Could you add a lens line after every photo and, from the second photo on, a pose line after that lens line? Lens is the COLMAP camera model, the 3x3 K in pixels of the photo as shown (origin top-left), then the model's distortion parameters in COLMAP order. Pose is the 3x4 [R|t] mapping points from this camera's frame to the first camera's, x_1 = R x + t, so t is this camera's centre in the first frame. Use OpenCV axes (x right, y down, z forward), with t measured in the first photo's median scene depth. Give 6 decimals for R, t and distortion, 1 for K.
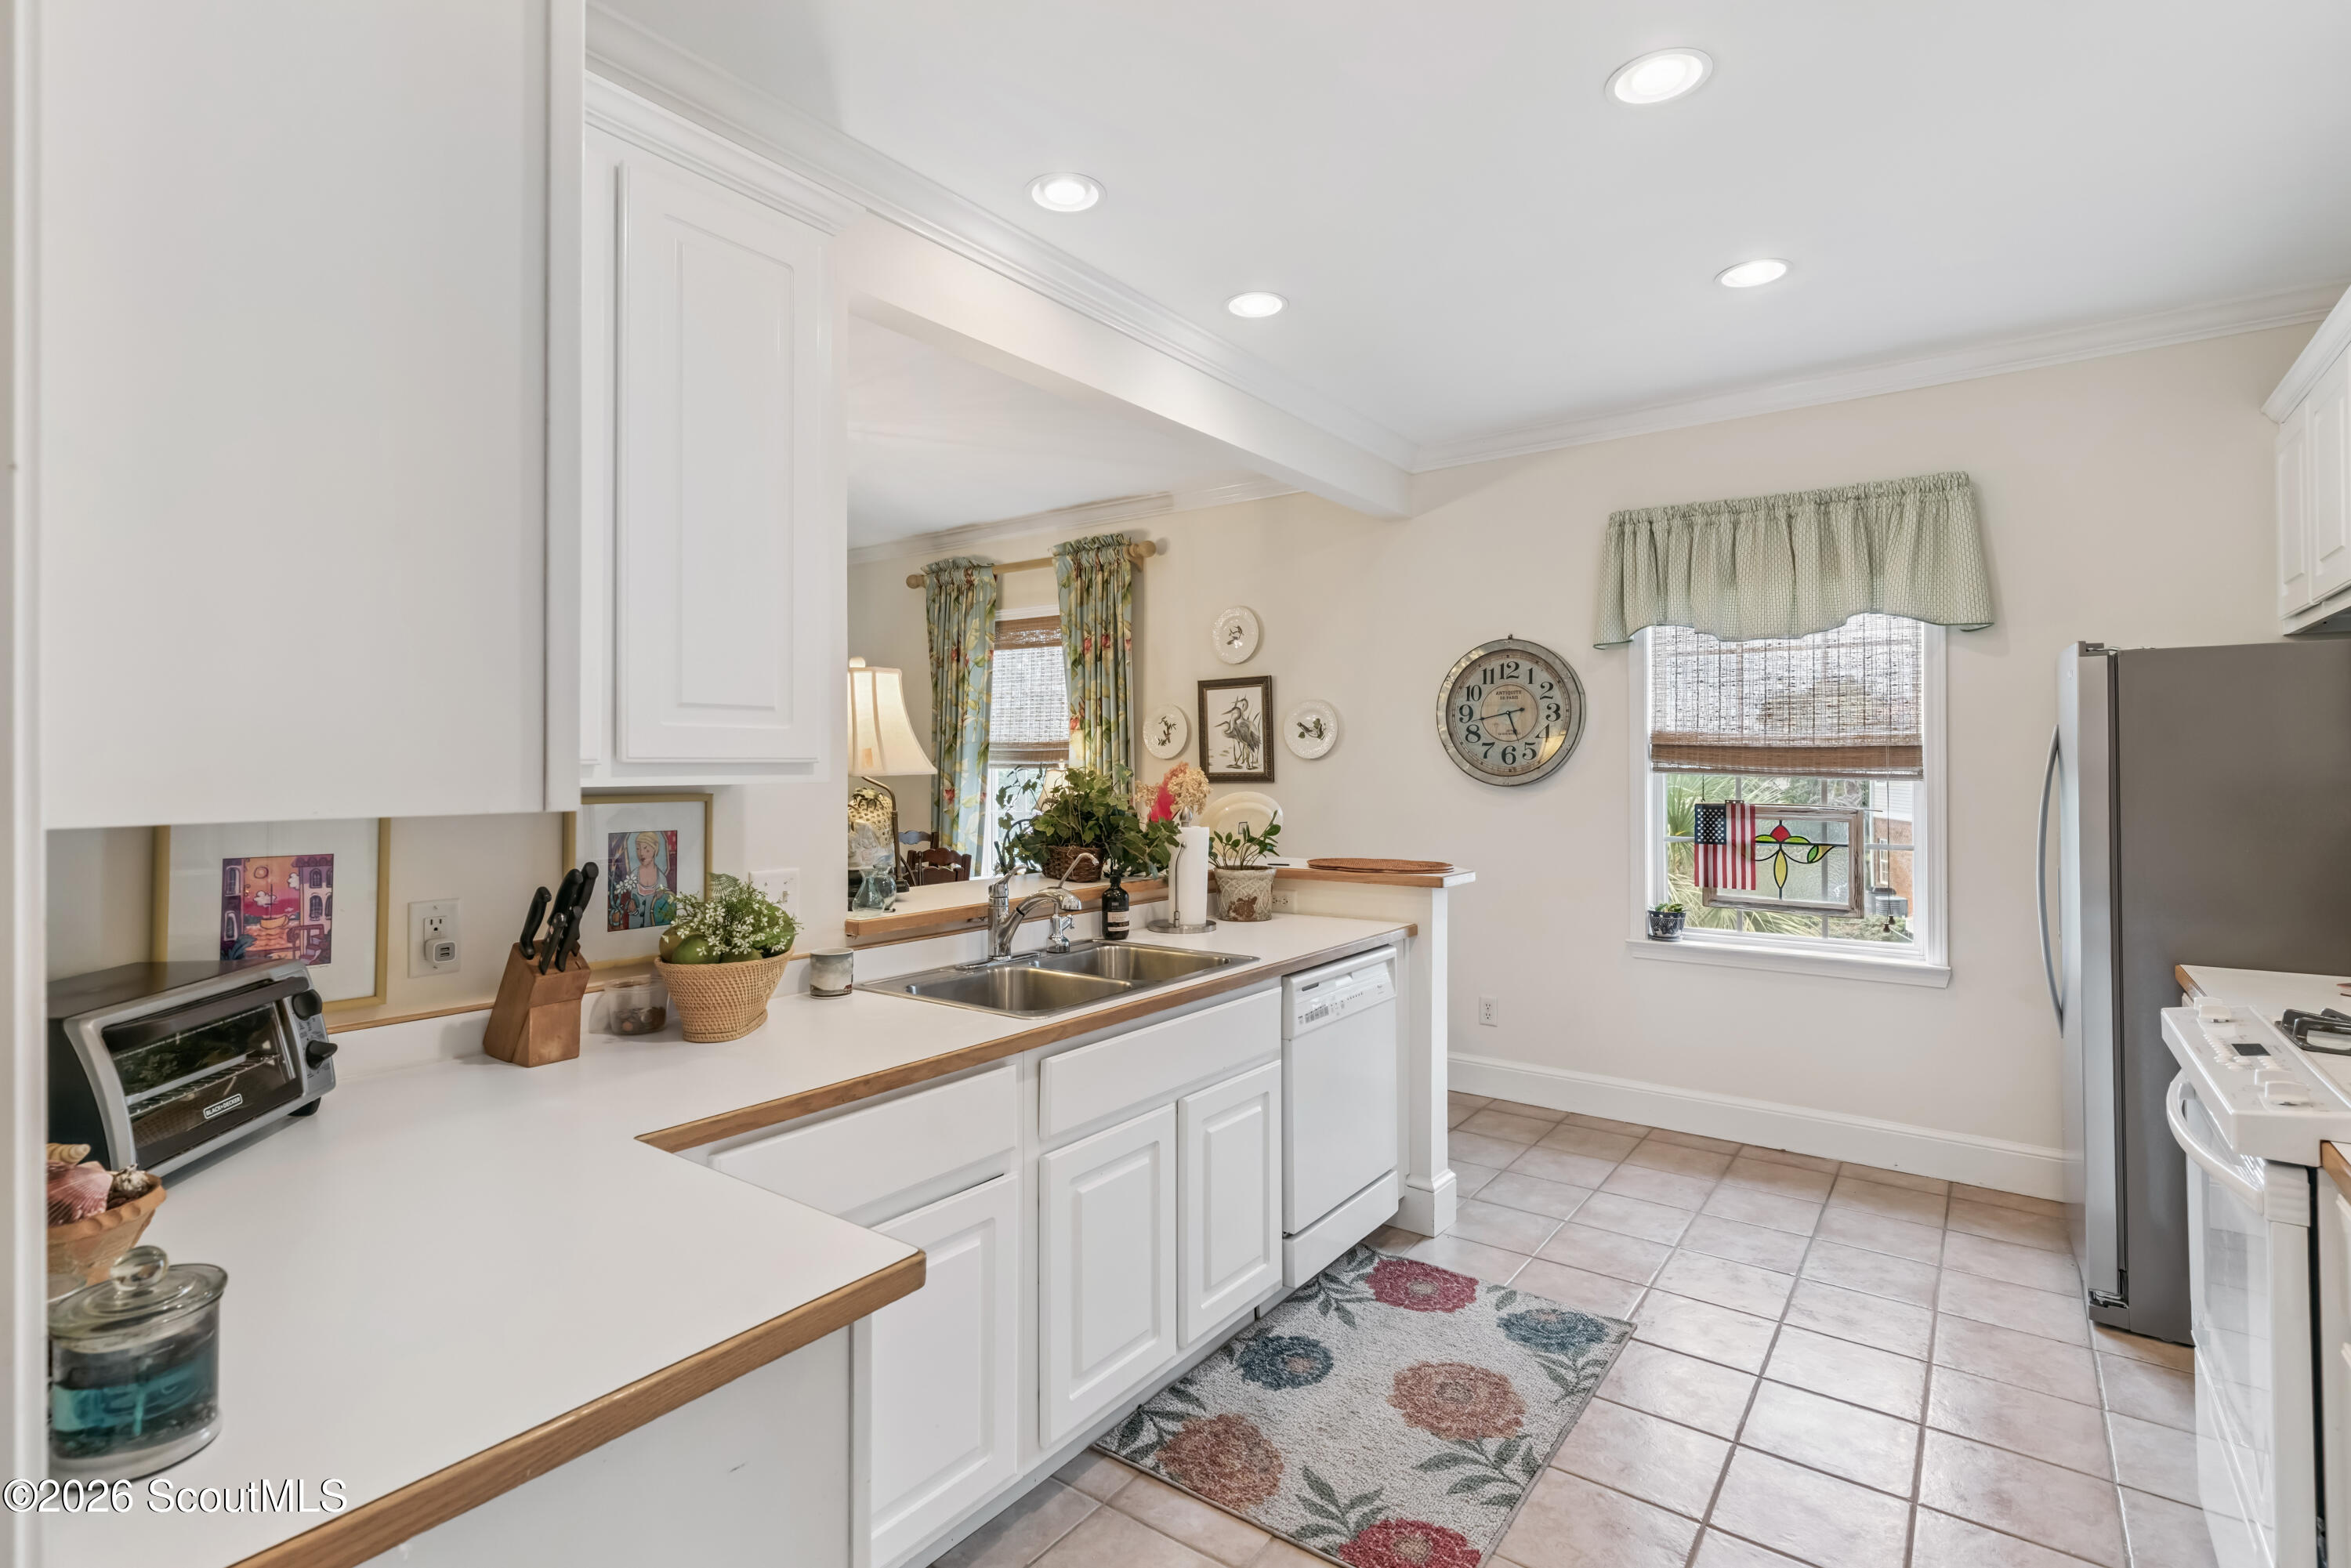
lens RADIAL K [[1111.0, 0, 1181.2], [0, 1111.0, 770.2], [0, 0, 1]] dist [0.000742, 0.001501]
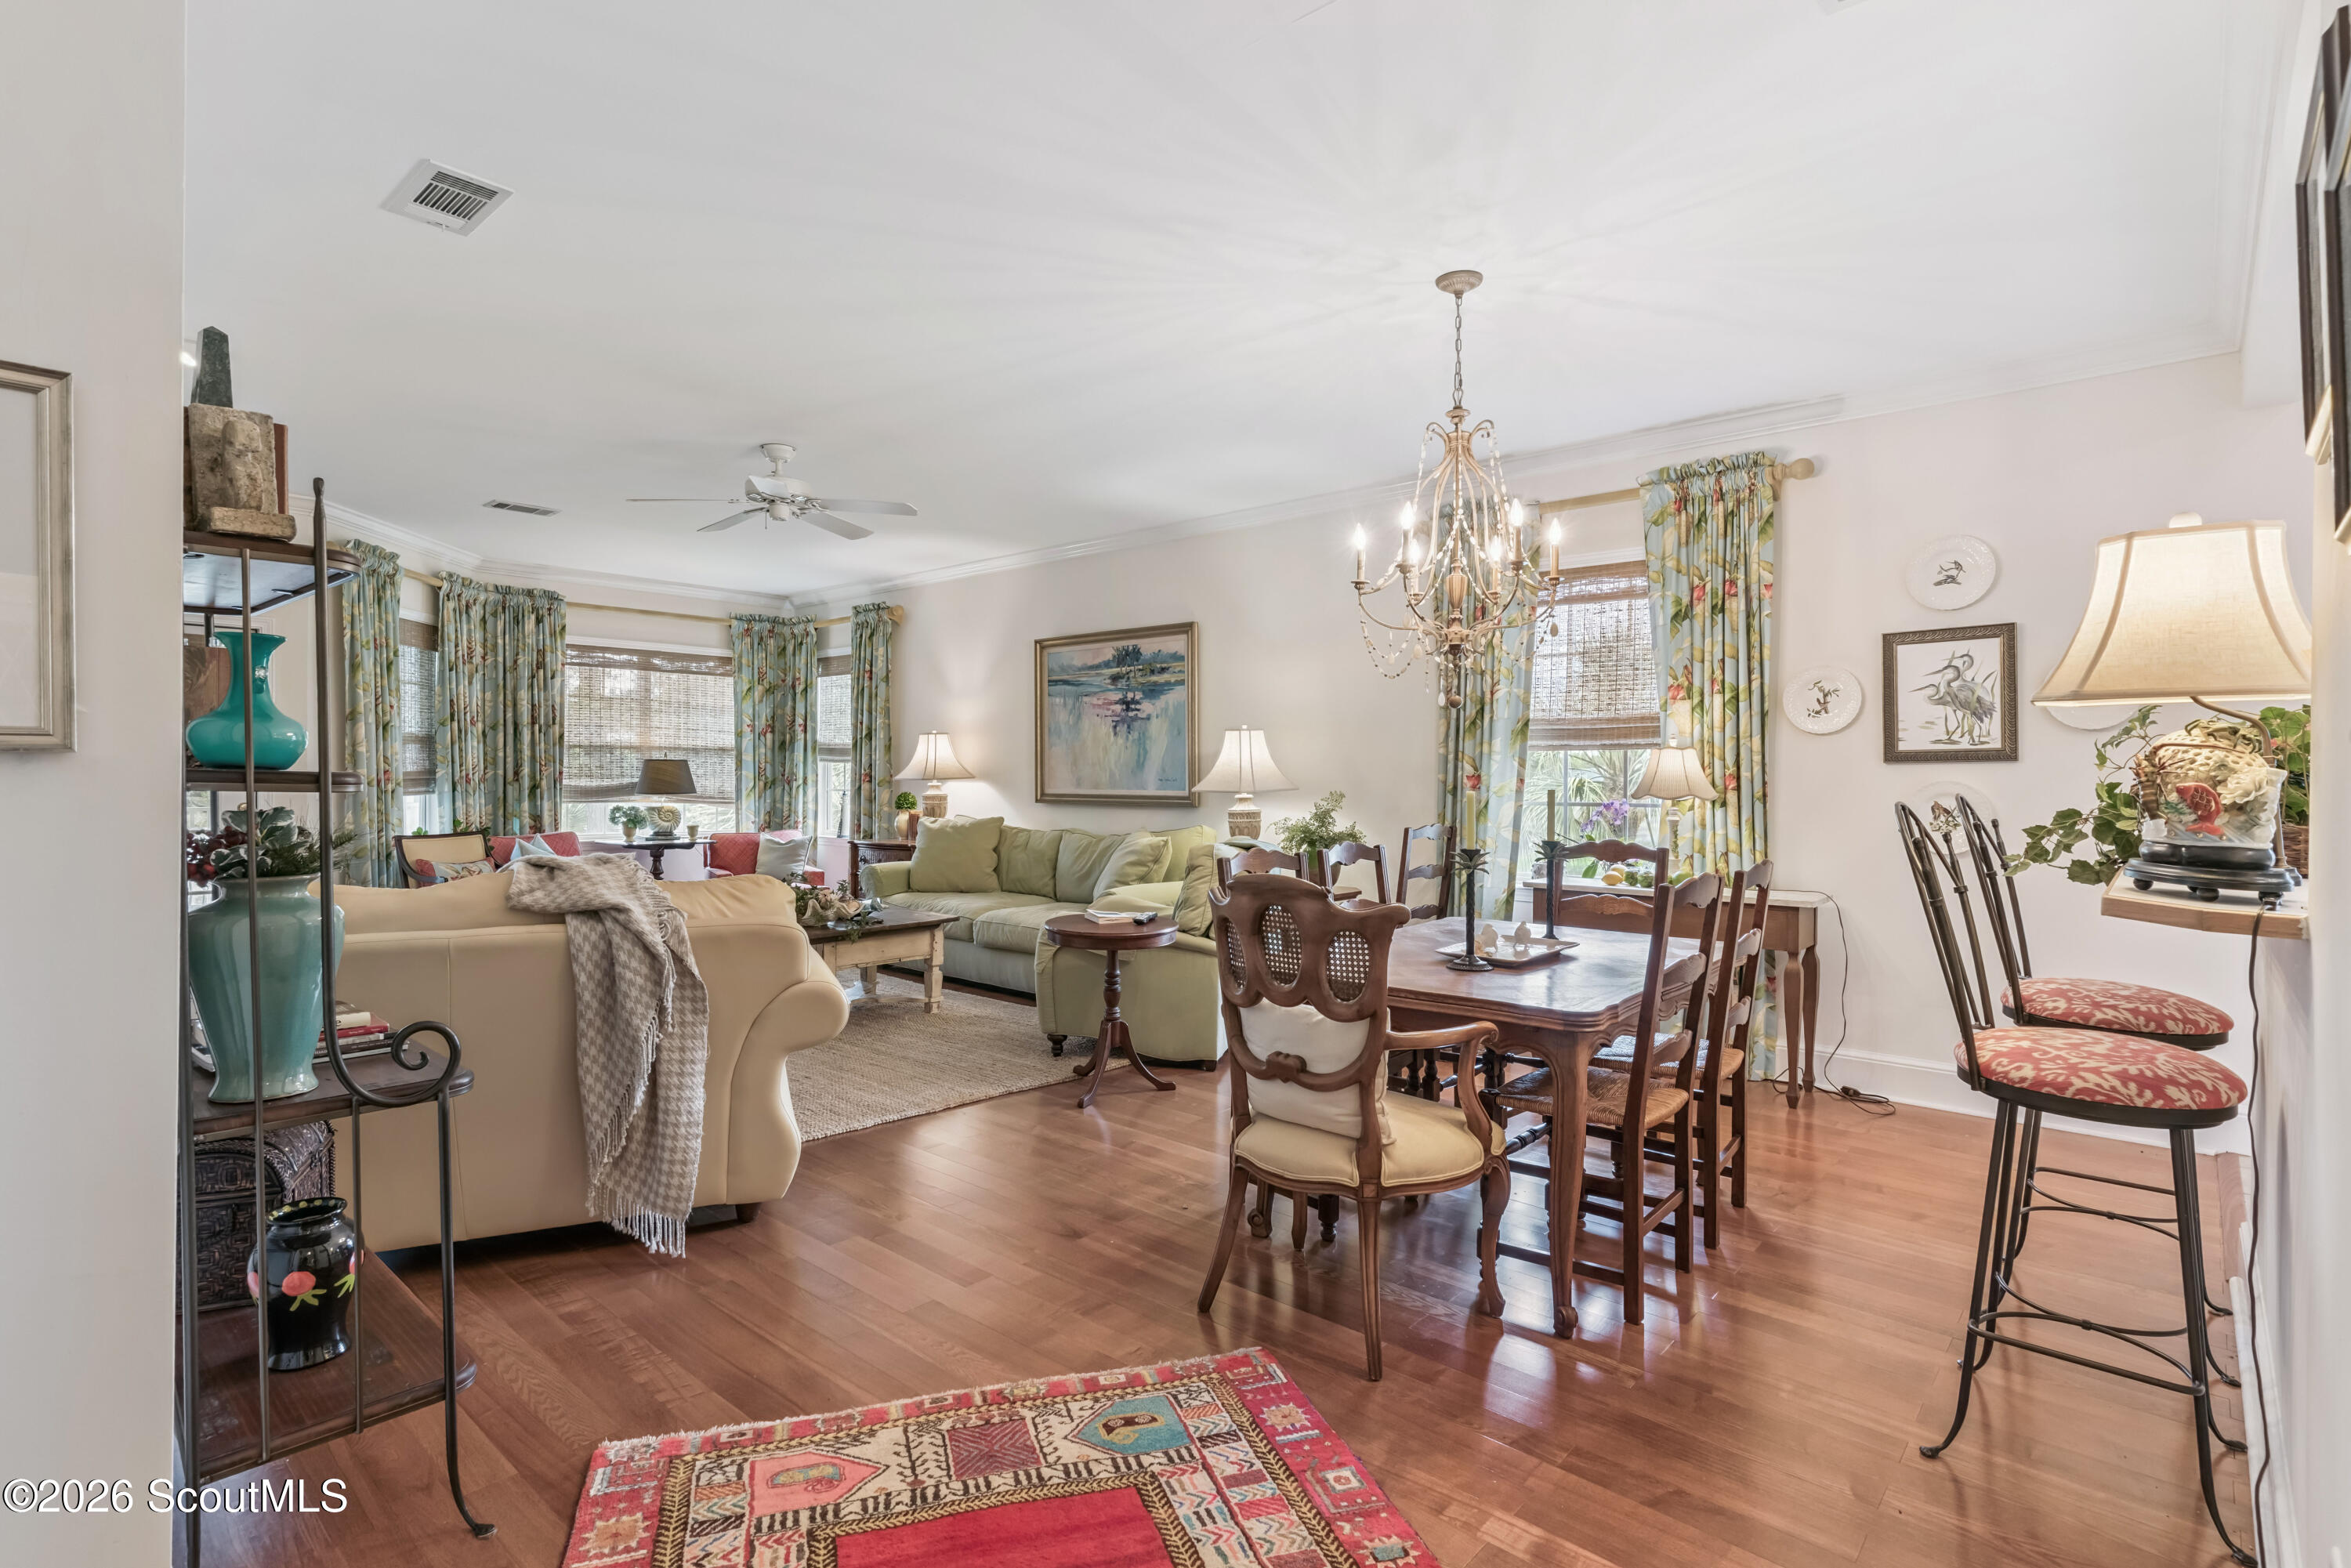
lens RADIAL K [[1111.0, 0, 1165.2], [0, 1111.0, 783.6], [0, 0, 1]] dist [0.000742, 0.001501]
pose [[0.994958, 0.004946, -0.100168, -0.420353], [-0.004579, 0.999982, 0.003894, 0.025386], [0.100185, -0.003416, 0.994963, 0.173002]]
